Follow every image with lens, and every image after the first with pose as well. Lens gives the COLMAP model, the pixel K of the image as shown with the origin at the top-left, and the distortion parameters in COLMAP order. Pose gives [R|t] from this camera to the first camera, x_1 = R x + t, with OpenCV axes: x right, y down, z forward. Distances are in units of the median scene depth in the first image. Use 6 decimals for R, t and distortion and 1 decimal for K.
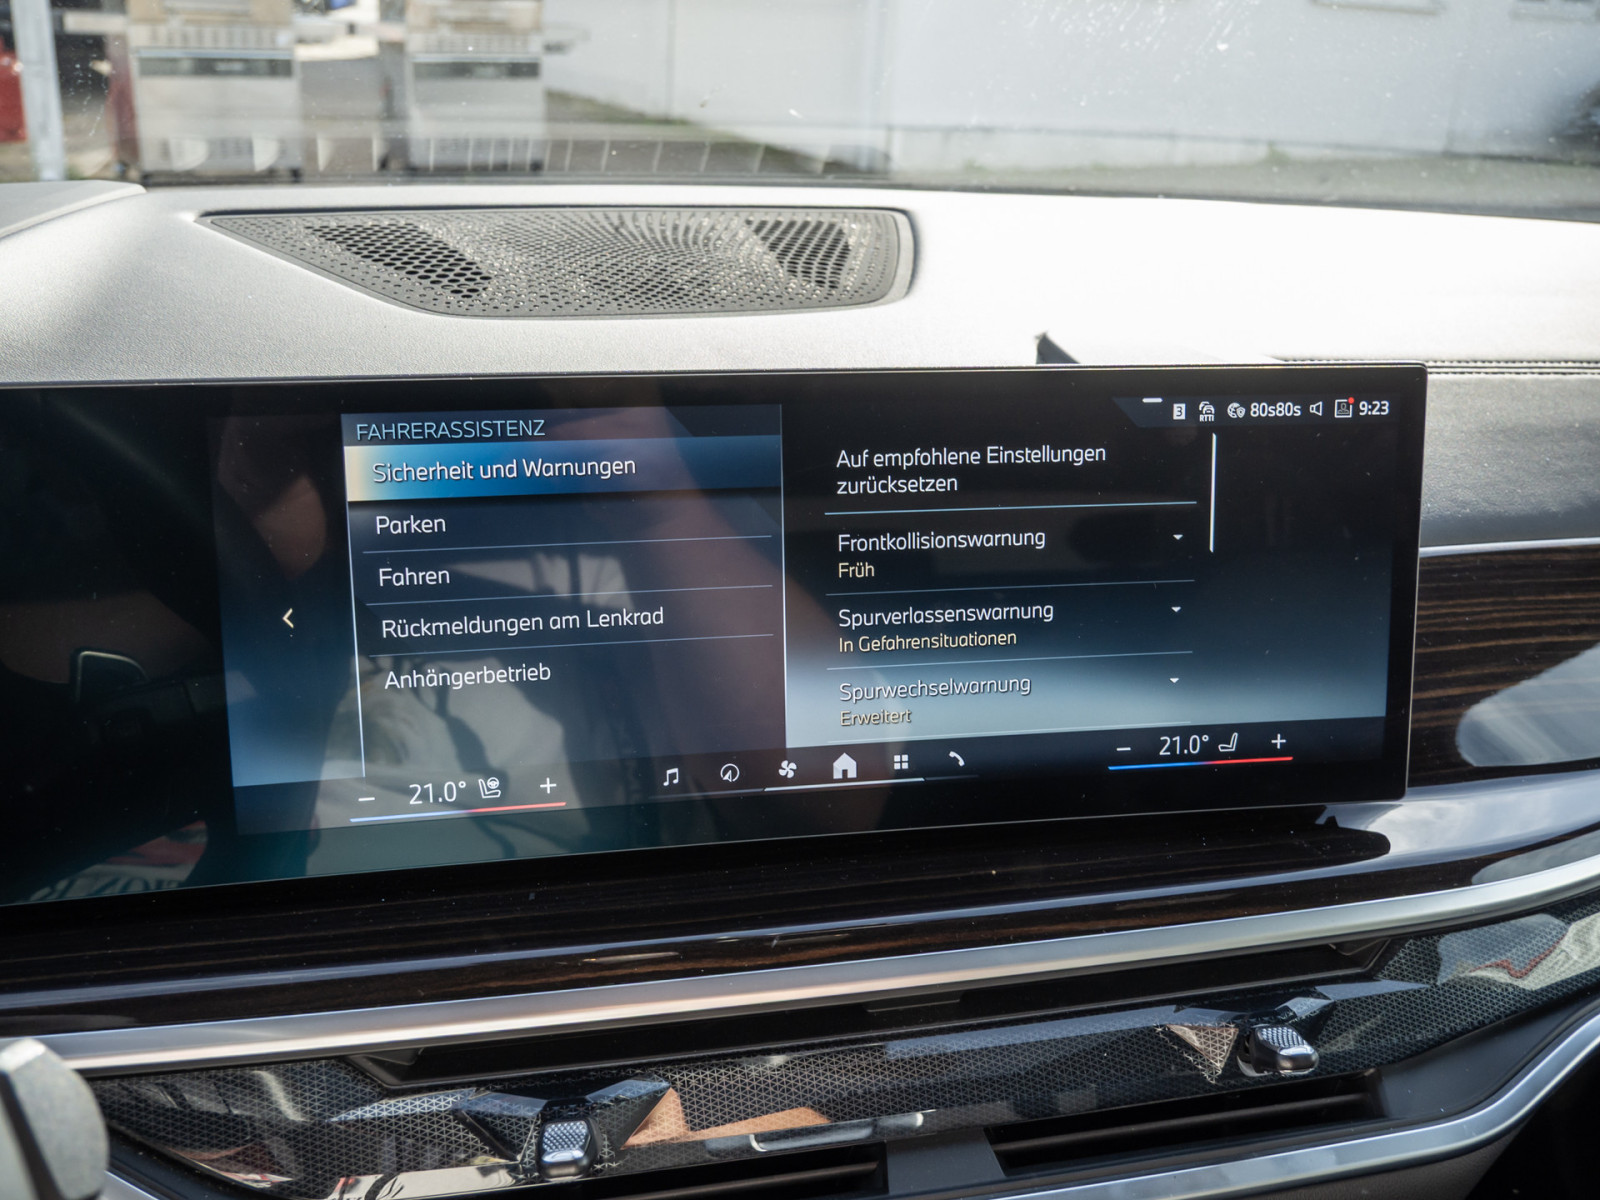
lens RADIAL K [[1552.5, 0, 798.1], [0, 1552.5, 606.8], [0, 0, 1]] dist [-0.018354, 0.000000]
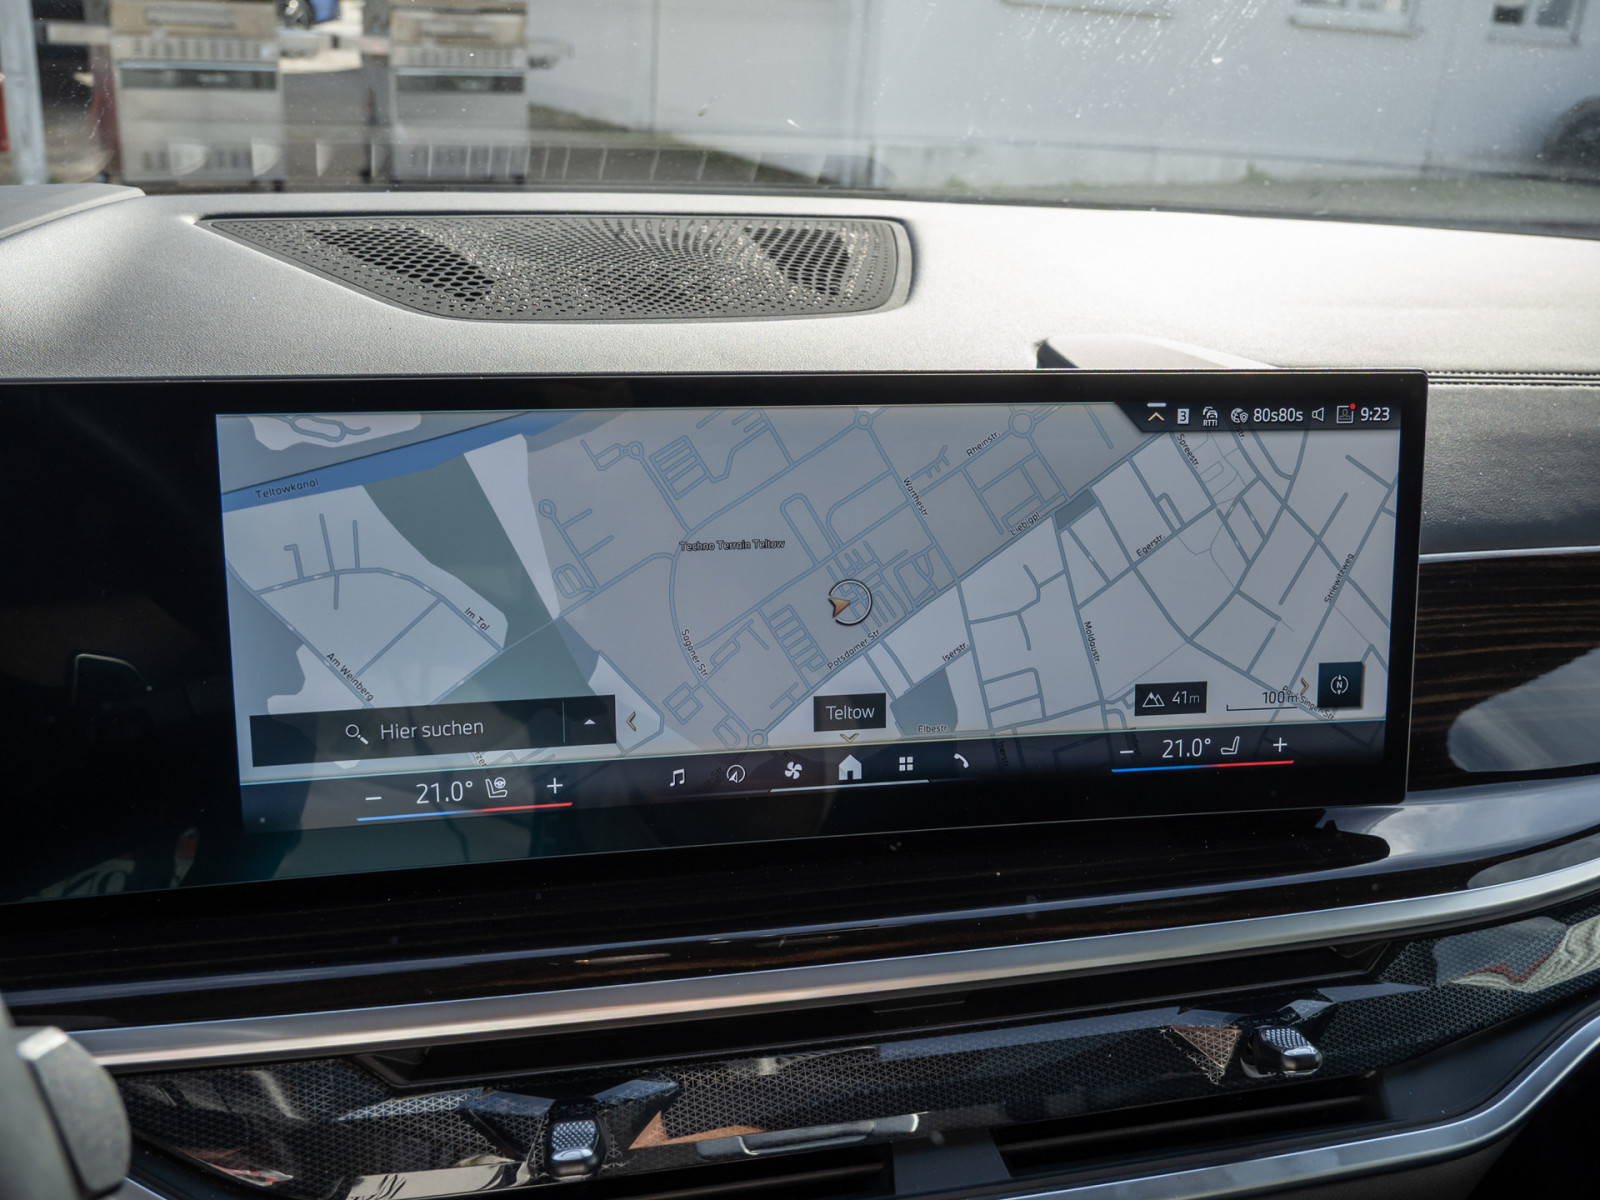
lens RADIAL K [[1552.5, 0, 796.4], [0, 1552.5, 606.5], [0, 0, 1]] dist [-0.018354, 0.000000]
pose [[0.999910, 0.004000, 0.012845, -0.016033], [-0.003863, 0.999935, -0.010681, 0.008500], [-0.012886, 0.010630, 0.999860, -0.002657]]
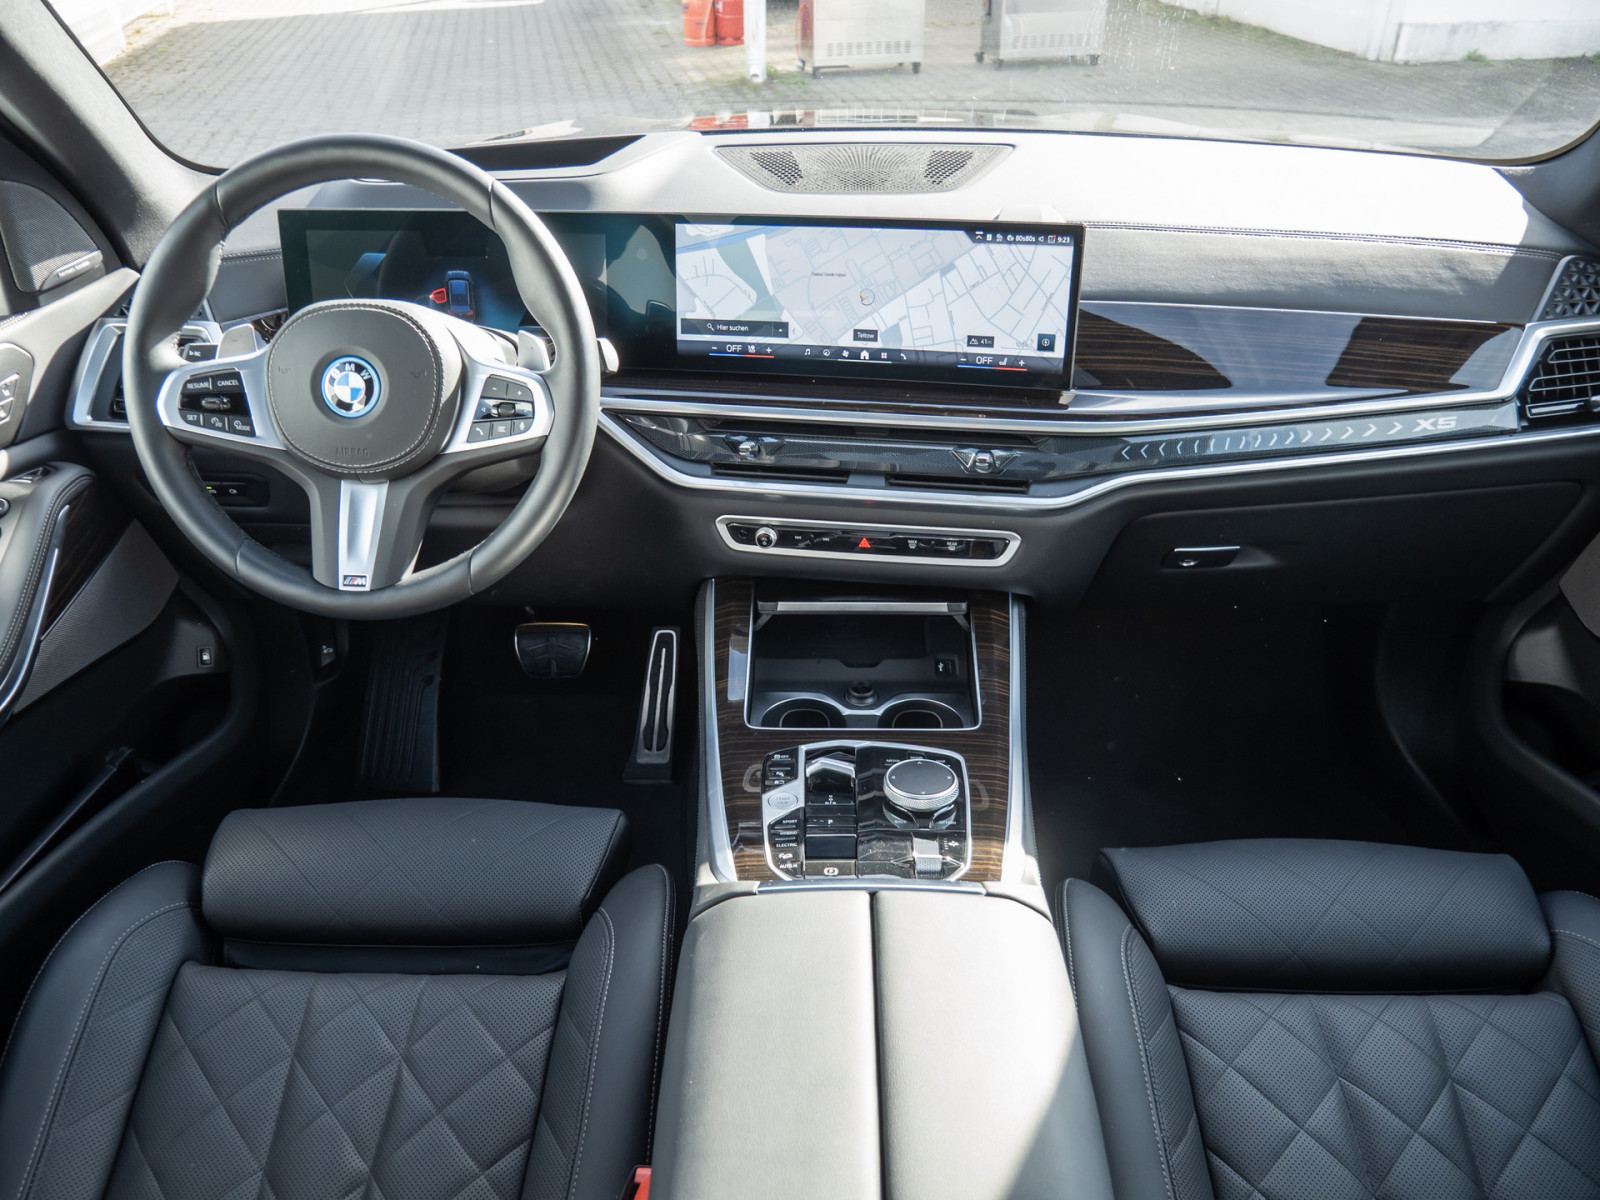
lens RADIAL K [[1167.2, 0, 802.1], [0, 1167.2, 615.9], [0, 0, 1]] dist [-0.050214, 0.012185]
pose [[0.914573, 0.165707, -0.368913, 0.735536], [-0.096252, 0.975178, 0.199408, 0.140048], [0.392799, -0.146864, 0.907821, -1.019046]]
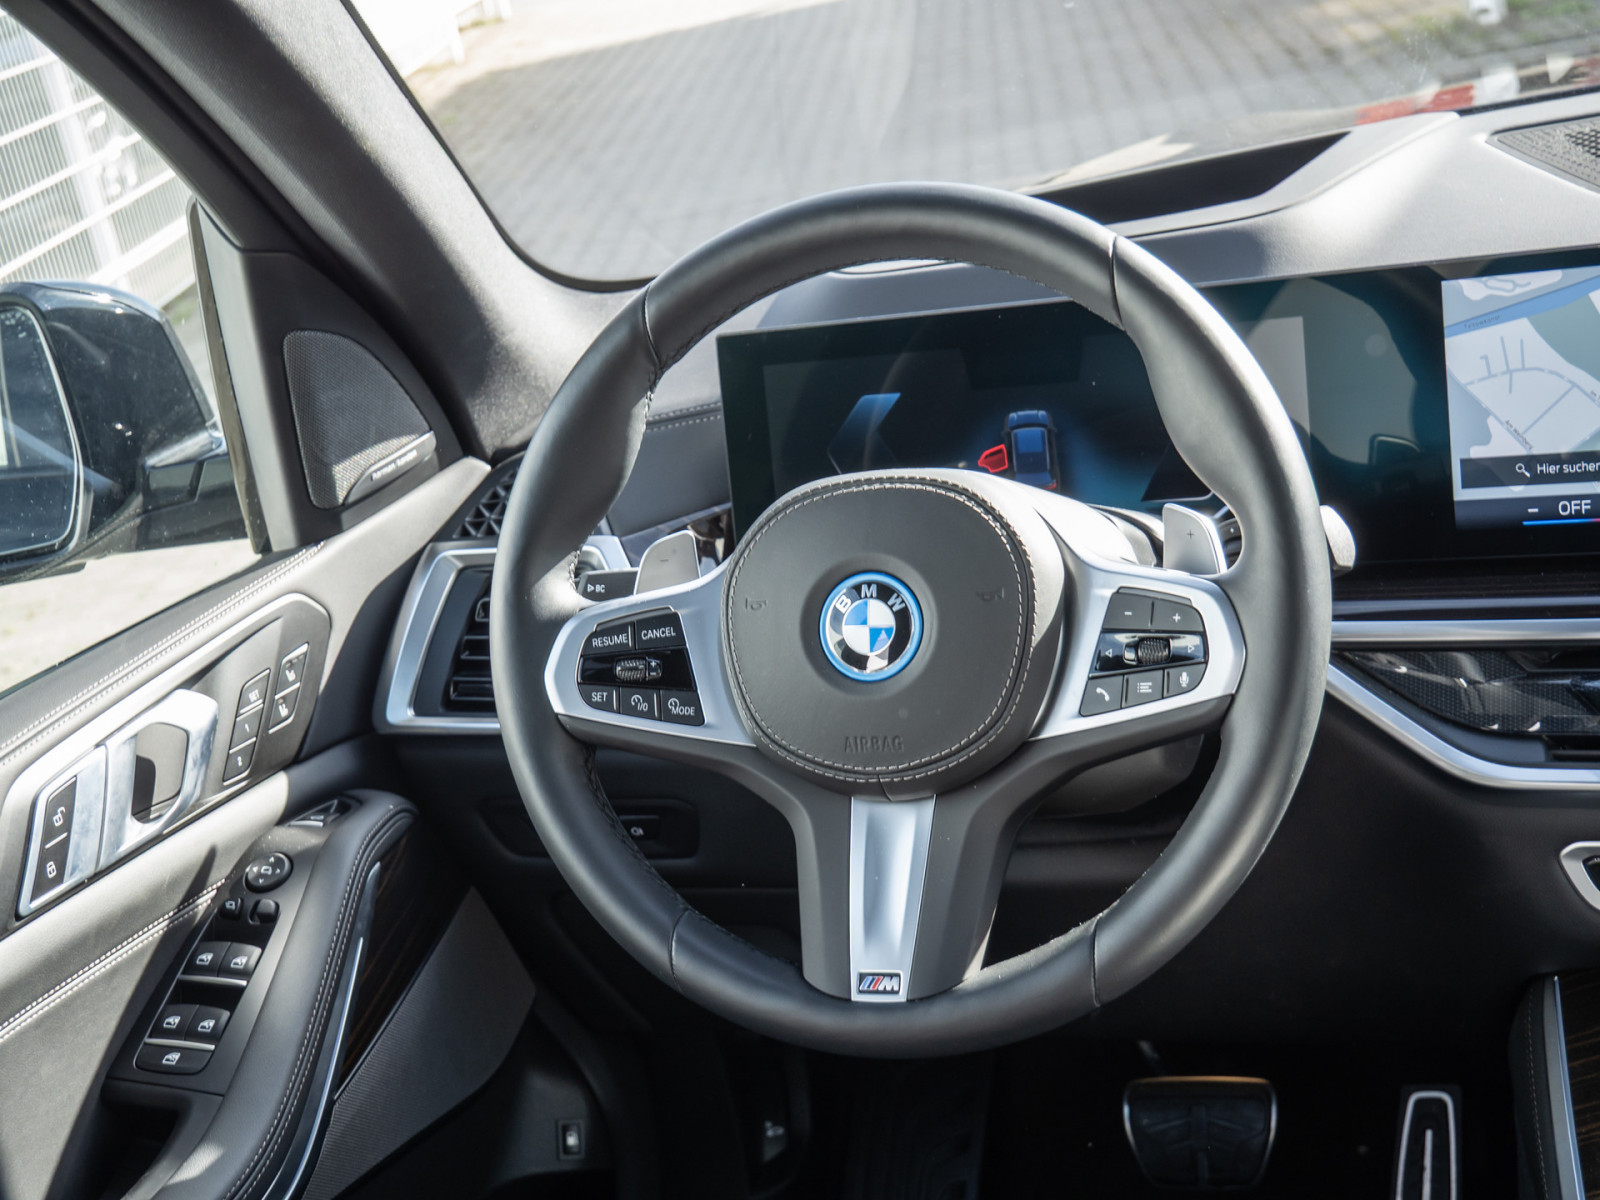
lens RADIAL K [[2291.6, 0, 792.1], [0, 2291.6, 602.6], [0, 0, 1]] dist [0.004017, 0.000000]
pose [[0.730232, 0.026071, -0.682702, 0.669097], [-0.019592, 0.999660, 0.017218, 0.163182], [0.682918, 0.000802, 0.730494, -1.079589]]
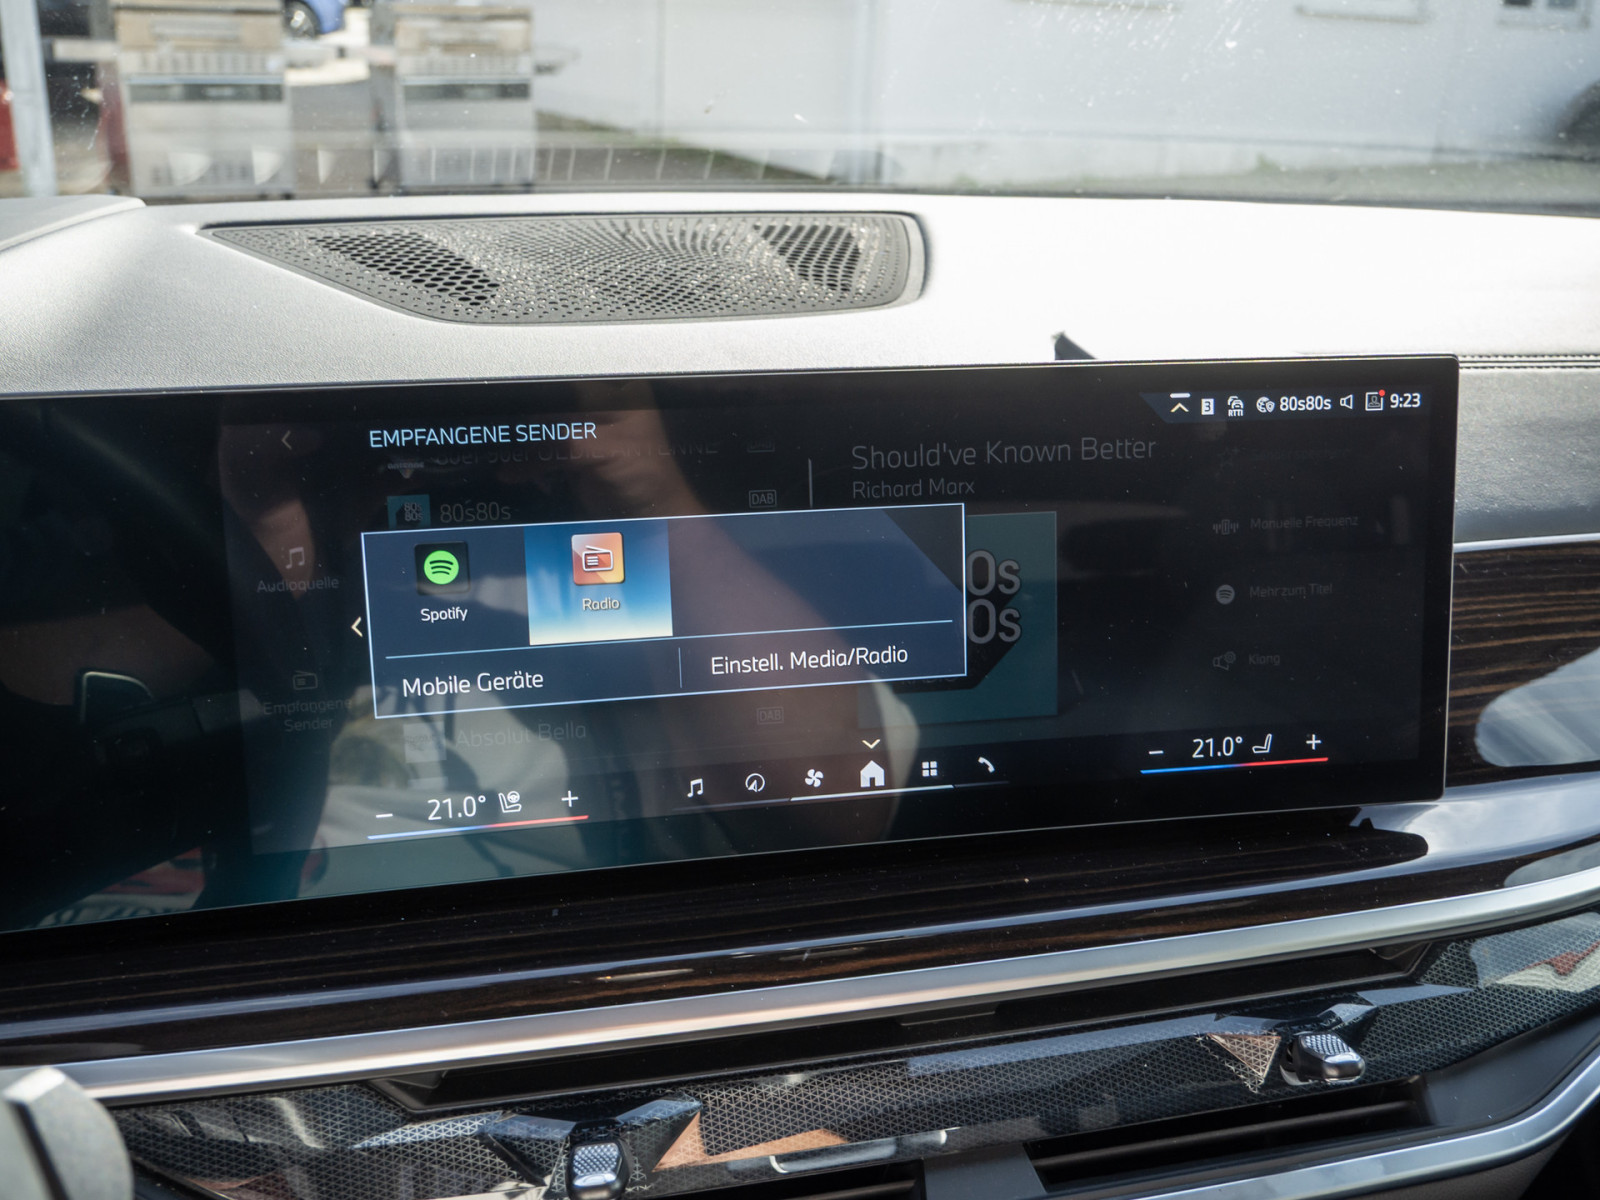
lens RADIAL K [[1552.5, 0, 799.0], [0, 1552.5, 608.3], [0, 0, 1]] dist [-0.018354, 0.000000]
pose [[0.999865, -0.016086, 0.003351, -0.015827], [0.016120, 0.999816, -0.010411, 0.006871], [-0.003183, 0.010463, 0.999940, 0.019727]]
